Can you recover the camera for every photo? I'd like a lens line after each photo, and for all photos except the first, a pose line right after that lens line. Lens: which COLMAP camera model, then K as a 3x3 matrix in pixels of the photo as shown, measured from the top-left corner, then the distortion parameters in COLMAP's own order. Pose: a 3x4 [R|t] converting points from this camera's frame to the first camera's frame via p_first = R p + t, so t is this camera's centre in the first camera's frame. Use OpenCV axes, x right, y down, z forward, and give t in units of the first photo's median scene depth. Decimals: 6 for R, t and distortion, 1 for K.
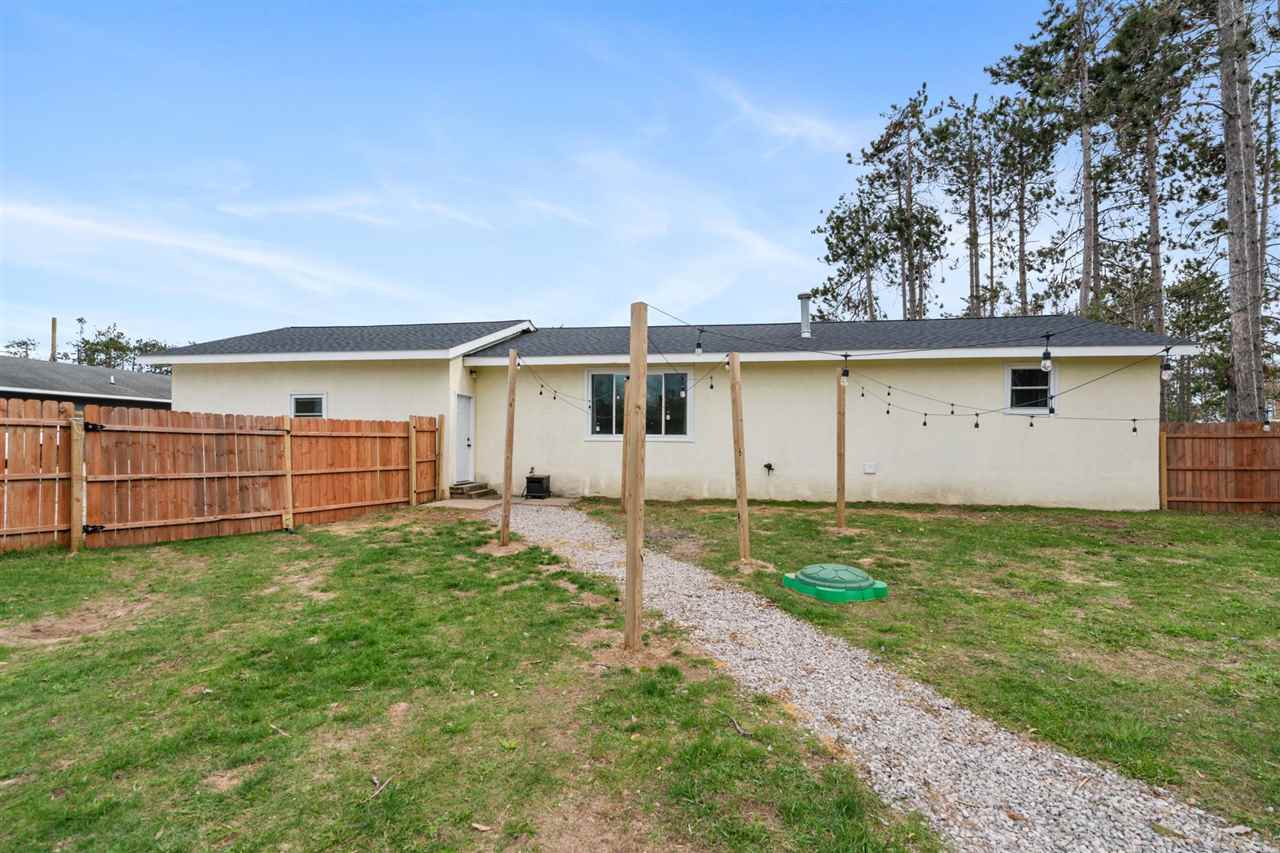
lens RADIAL K [[577.9, 0, 663.1], [0, 577.9, 429.5], [0, 0, 1]] dist [0.004035, 0.002890]
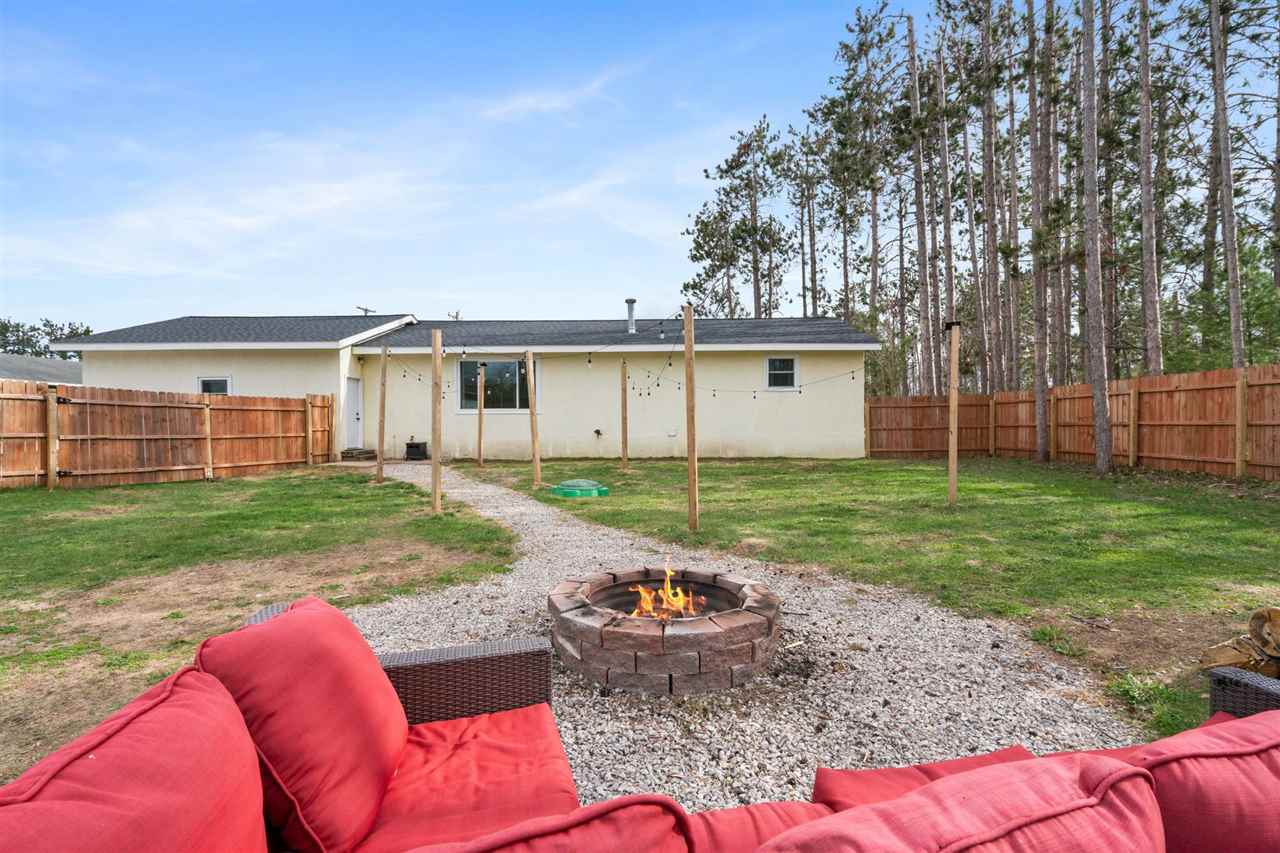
lens RADIAL K [[577.9, 0, 651.3], [0, 577.9, 420.4], [0, 0, 1]] dist [0.004035, 0.002890]
pose [[0.991910, -0.009514, 0.126583, 0.131248], [0.007688, 0.999859, 0.014907, 0.018344], [-0.126707, -0.013813, 0.991844, -0.308012]]
